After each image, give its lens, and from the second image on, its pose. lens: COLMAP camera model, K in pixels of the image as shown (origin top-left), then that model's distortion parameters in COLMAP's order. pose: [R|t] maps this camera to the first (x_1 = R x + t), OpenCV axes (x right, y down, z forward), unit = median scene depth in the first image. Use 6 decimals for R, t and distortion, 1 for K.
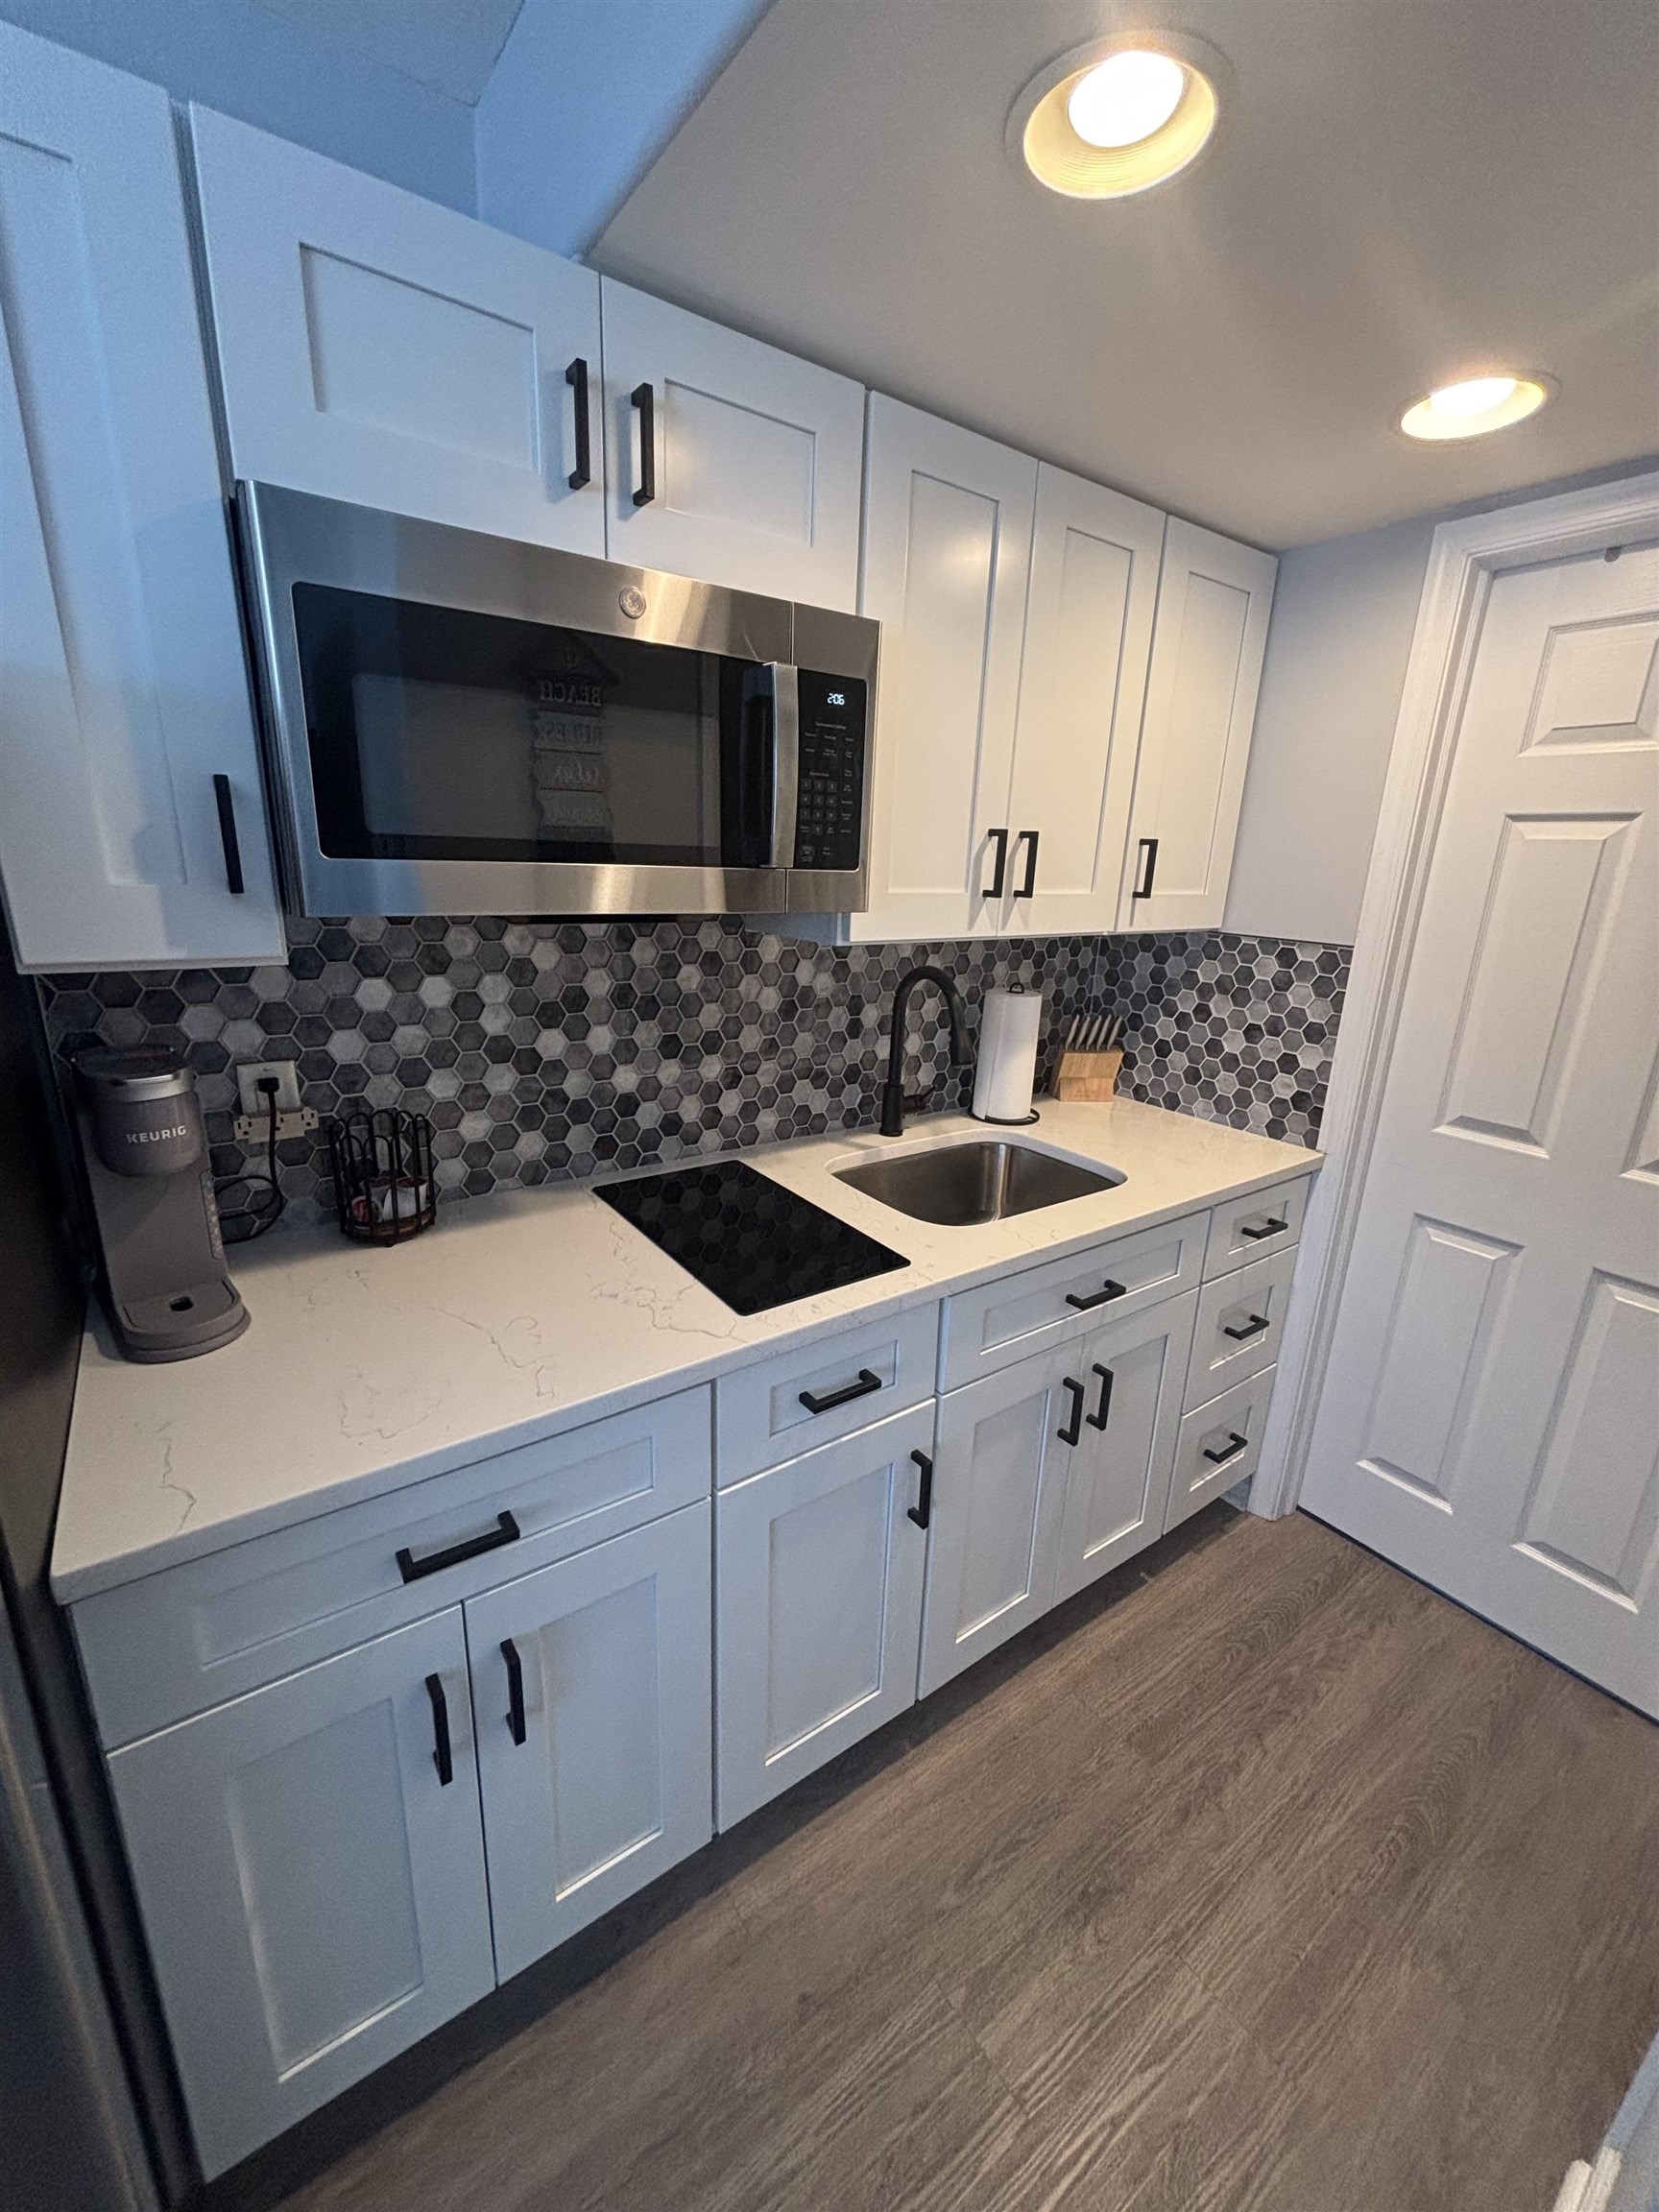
lens RADIAL K [[884.9, 0, 824.4], [0, 884.9, 1102.1], [0, 0, 1]] dist [-0.001888, -0.000142]
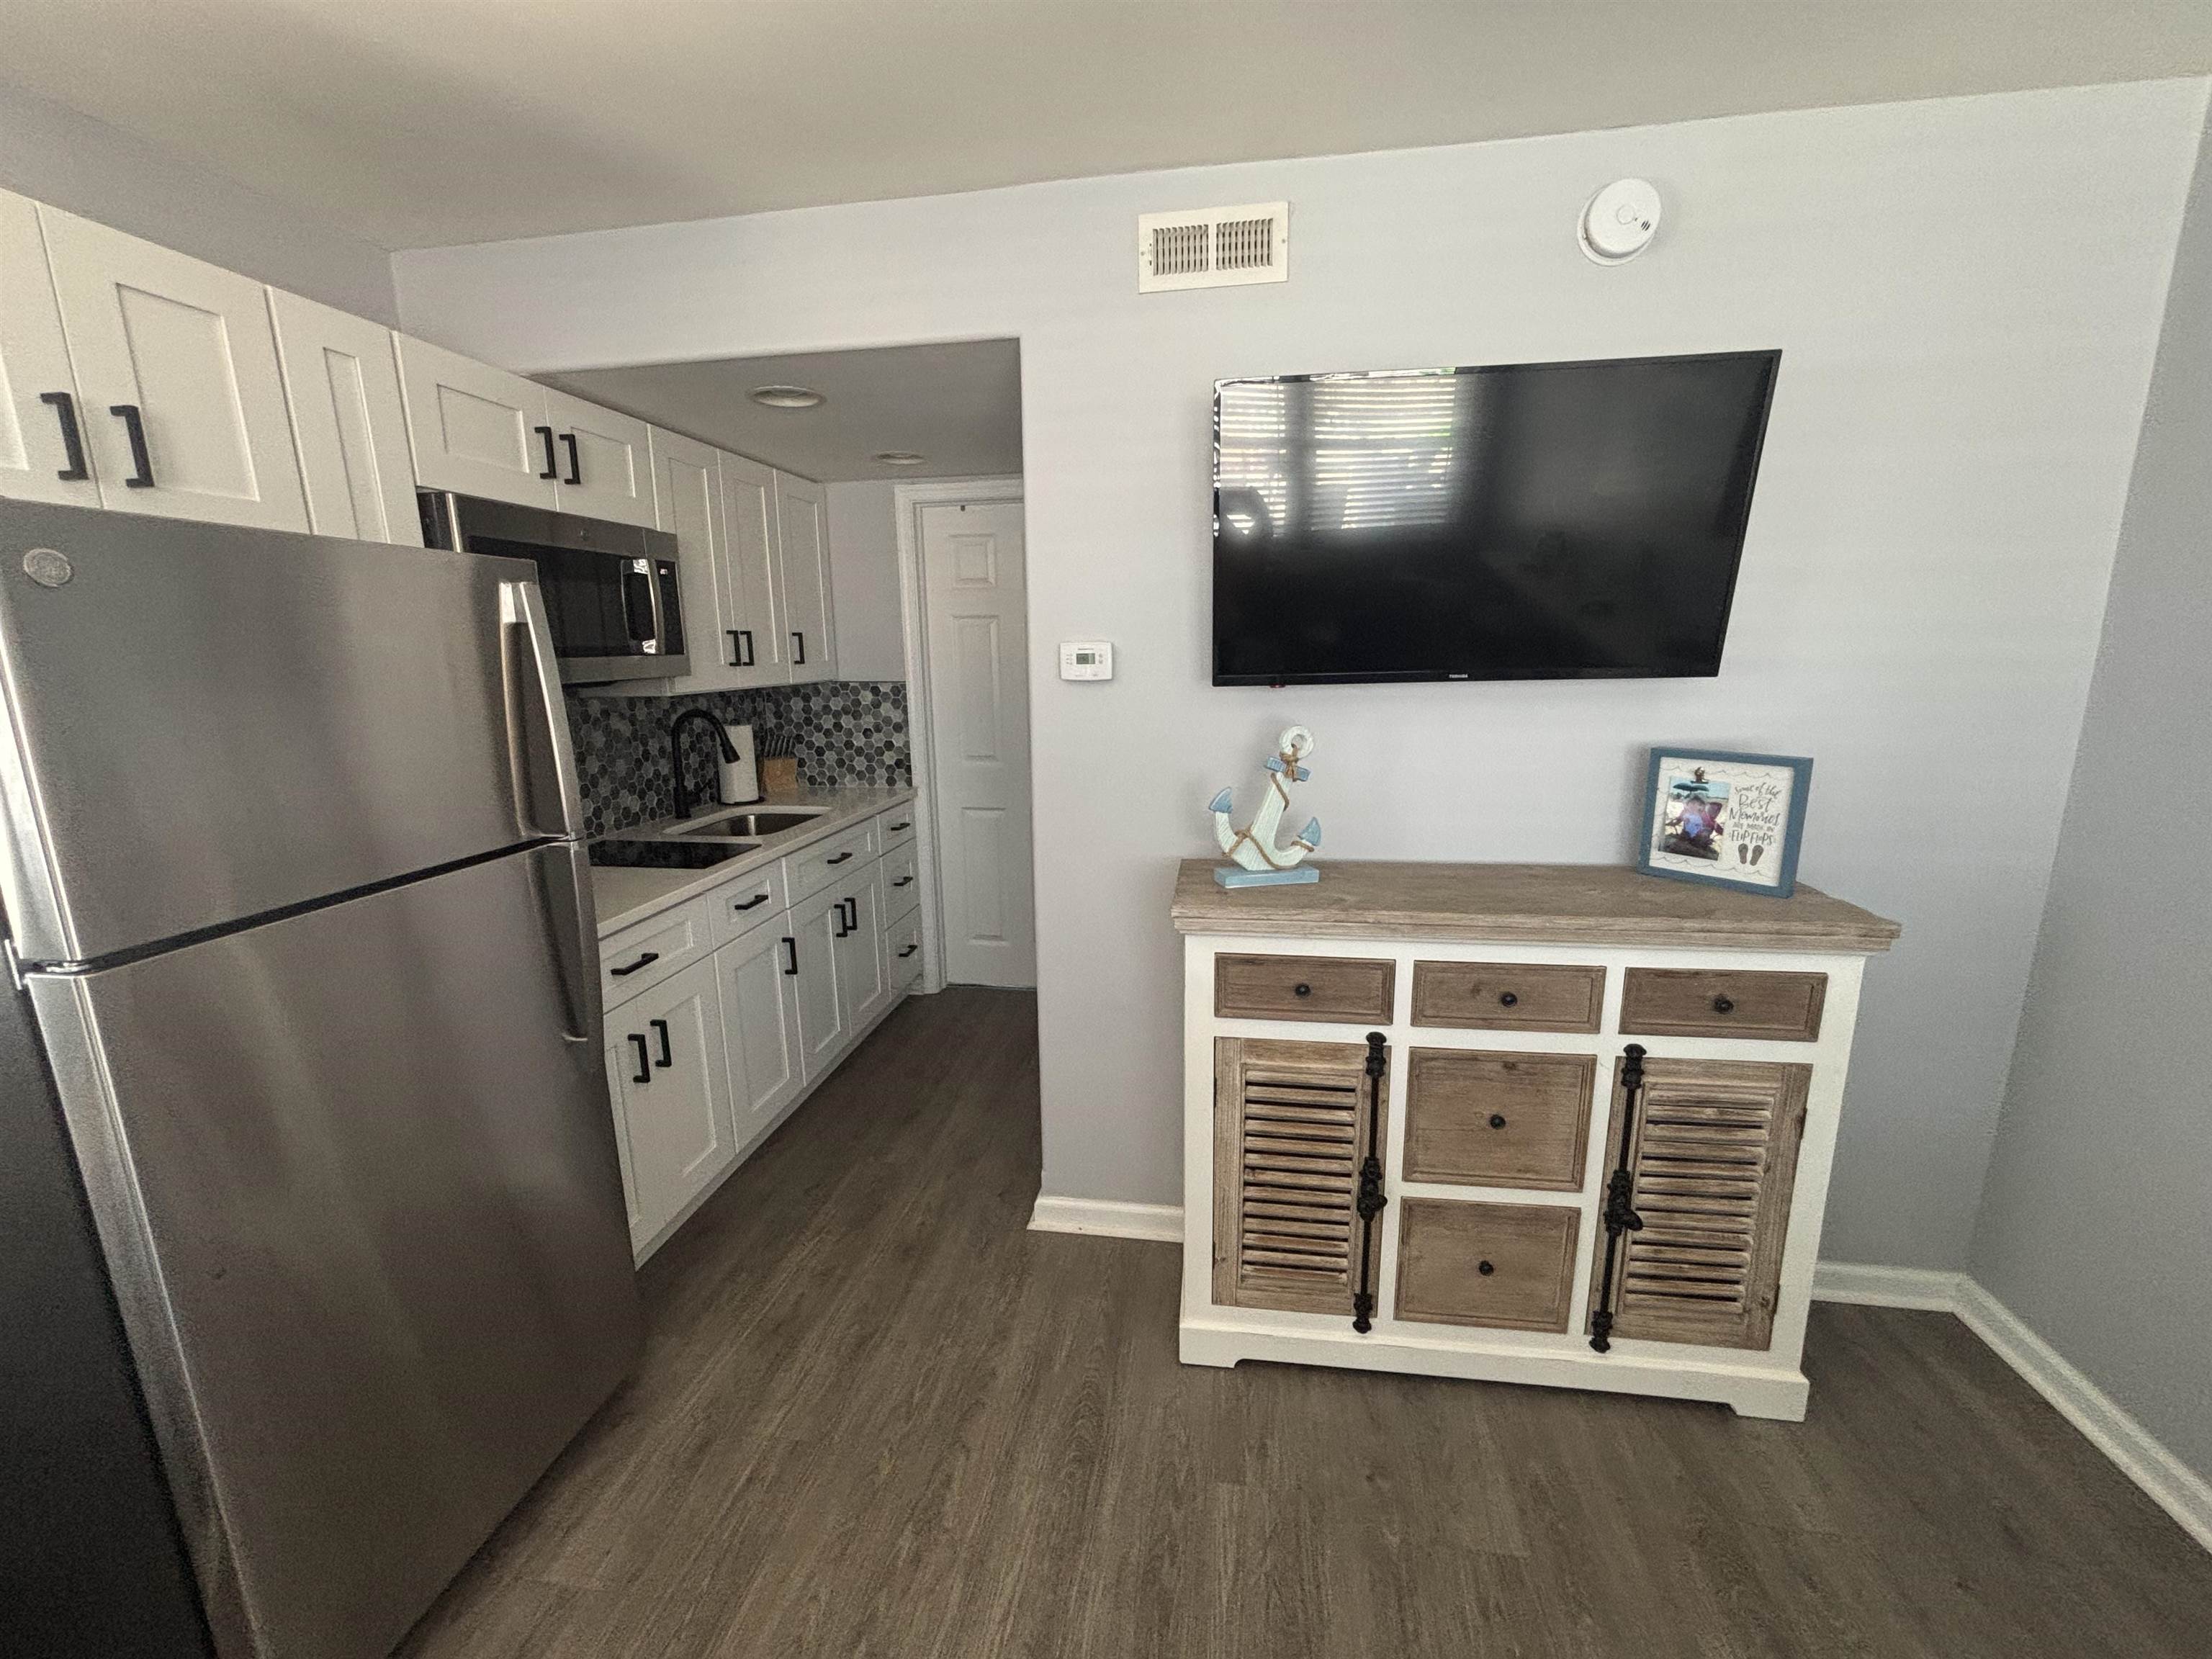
lens RADIAL K [[893.4, 0, 1109.6], [0, 893.4, 832.1], [0, 0, 1]] dist [-0.000322, 0.002462]
pose [[0.698419, -0.187339, 0.690735, -0.594754], [0.227868, 0.973115, 0.033522, 0.213110], [-0.678445, 0.133984, 0.722330, -0.805327]]
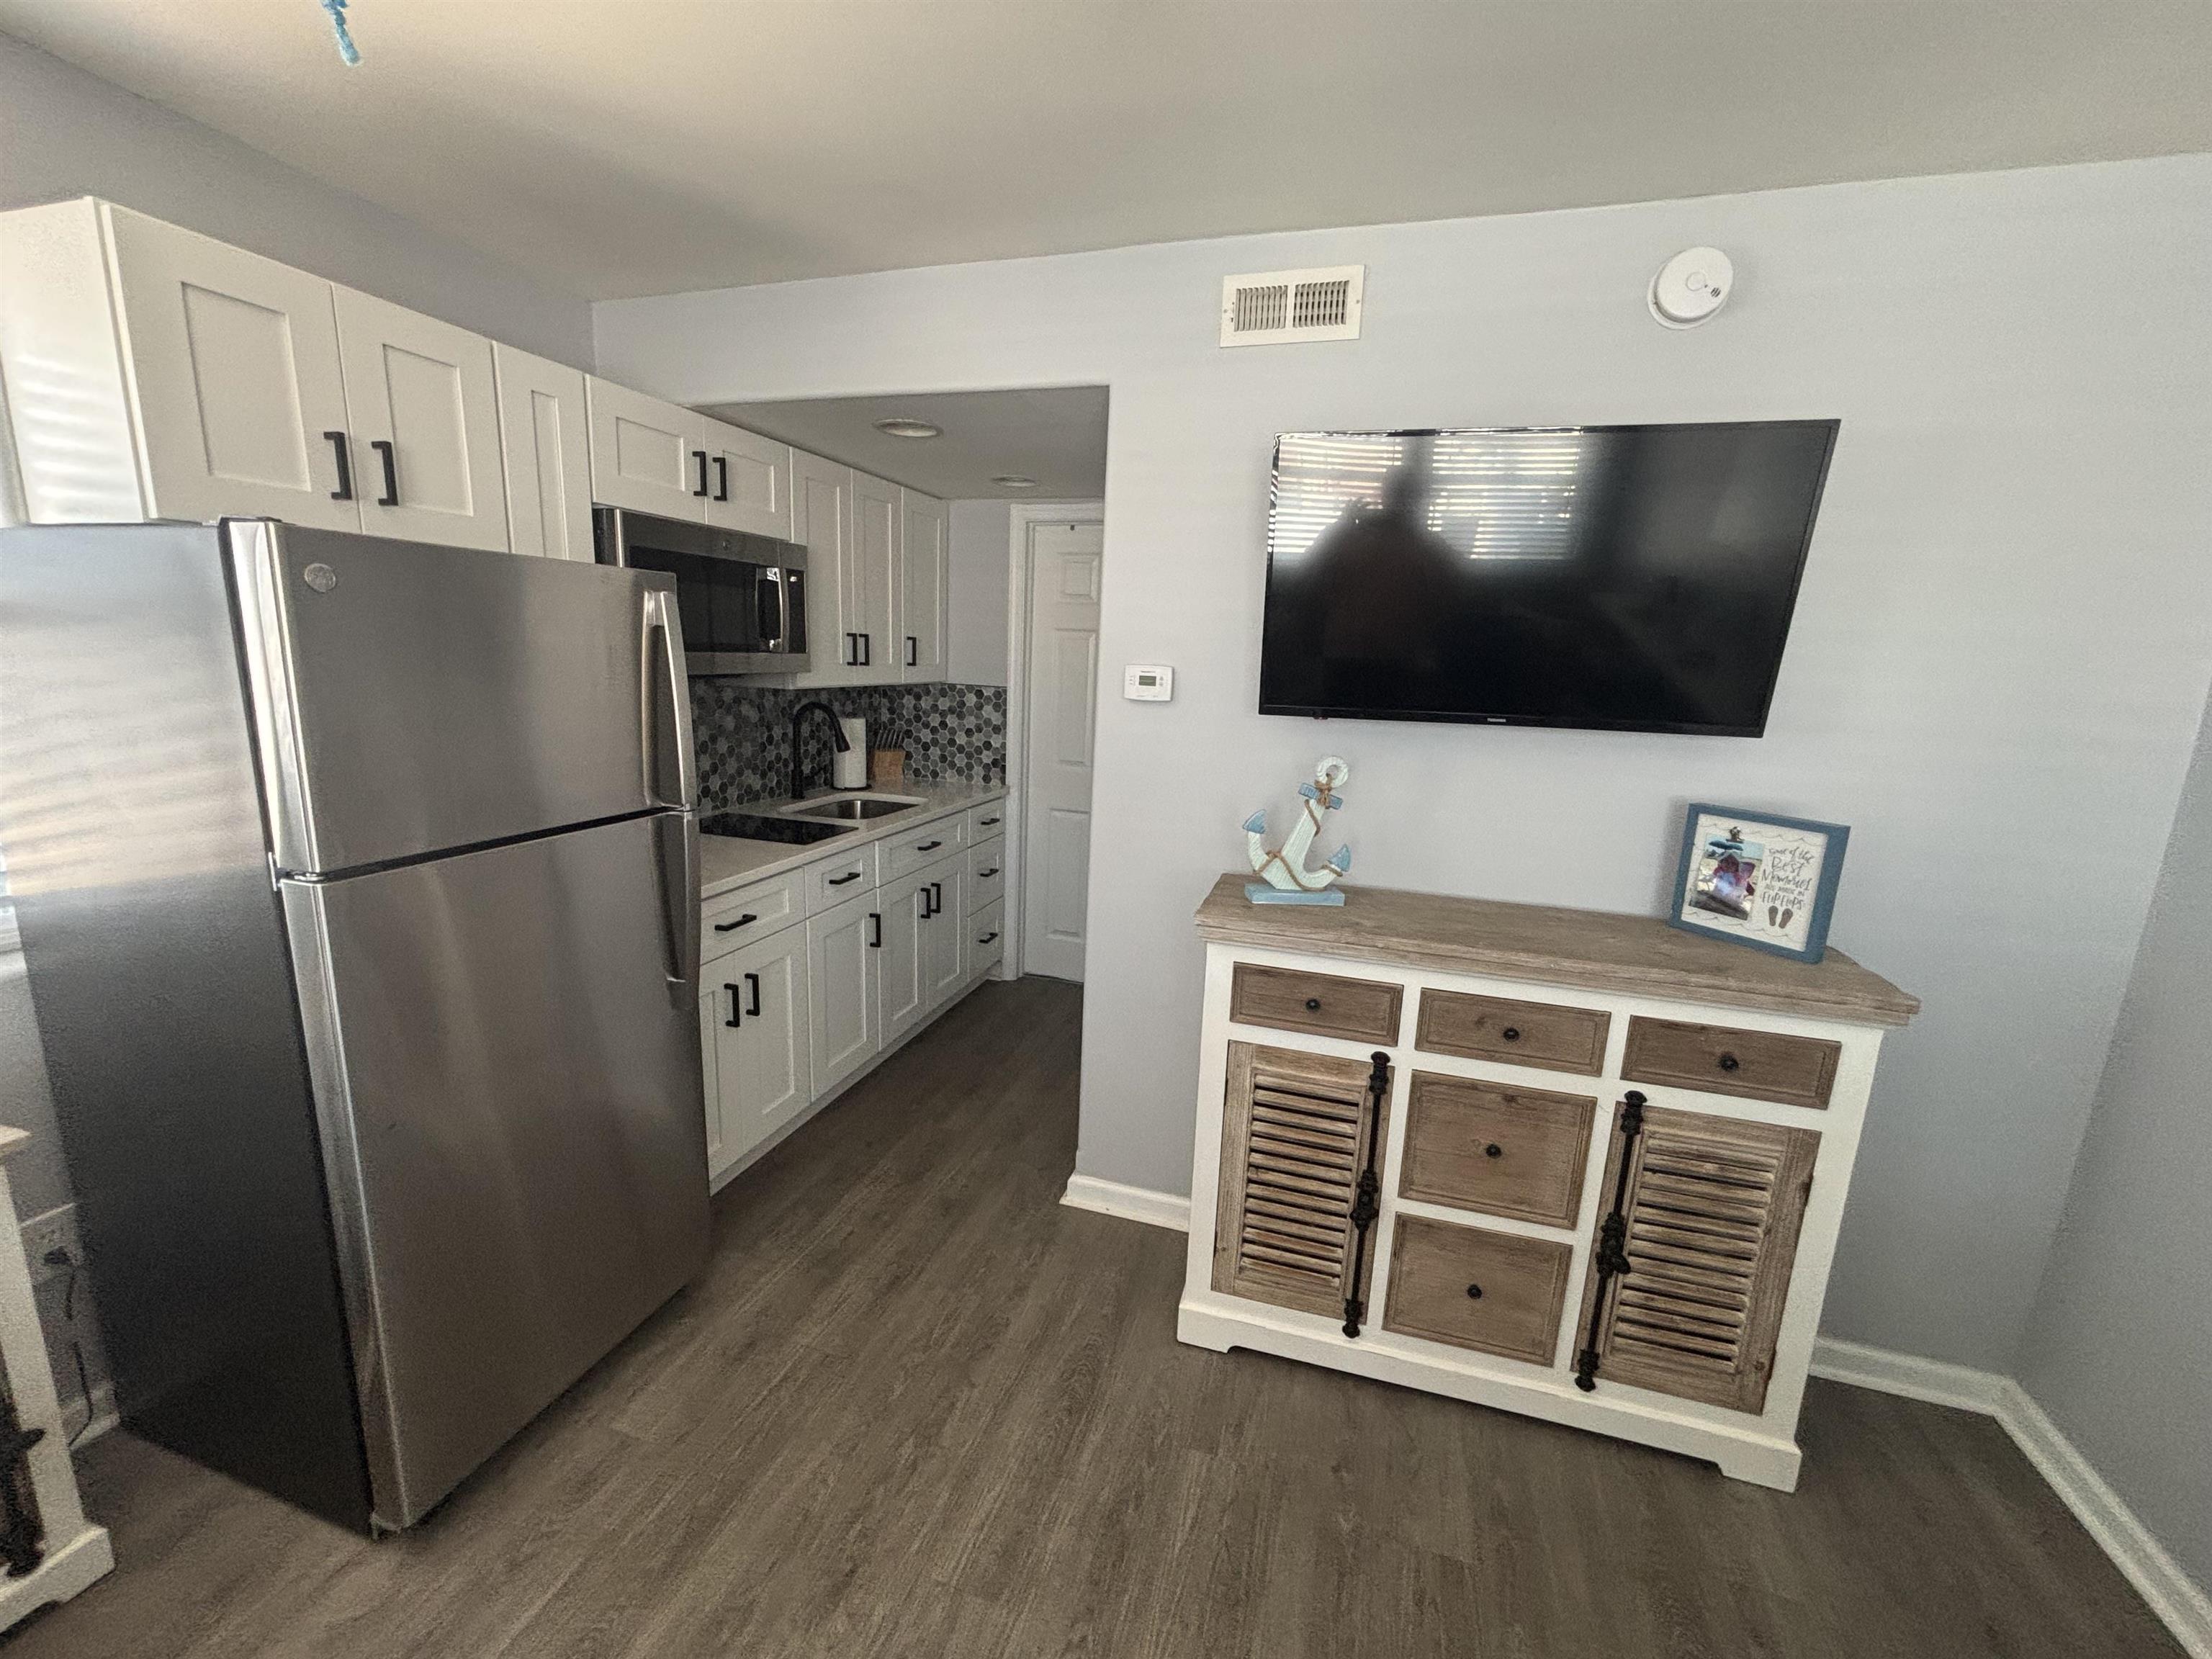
lens RADIAL K [[888.9, 0, 1109.8], [0, 888.9, 834.0], [0, 0, 1]] dist [0.002777, -0.000071]
pose [[0.793736, -0.122135, 0.595875, -0.585722], [0.149443, 0.988764, 0.003598, 0.226806], [-0.589619, 0.086194, 0.803069, -0.934840]]
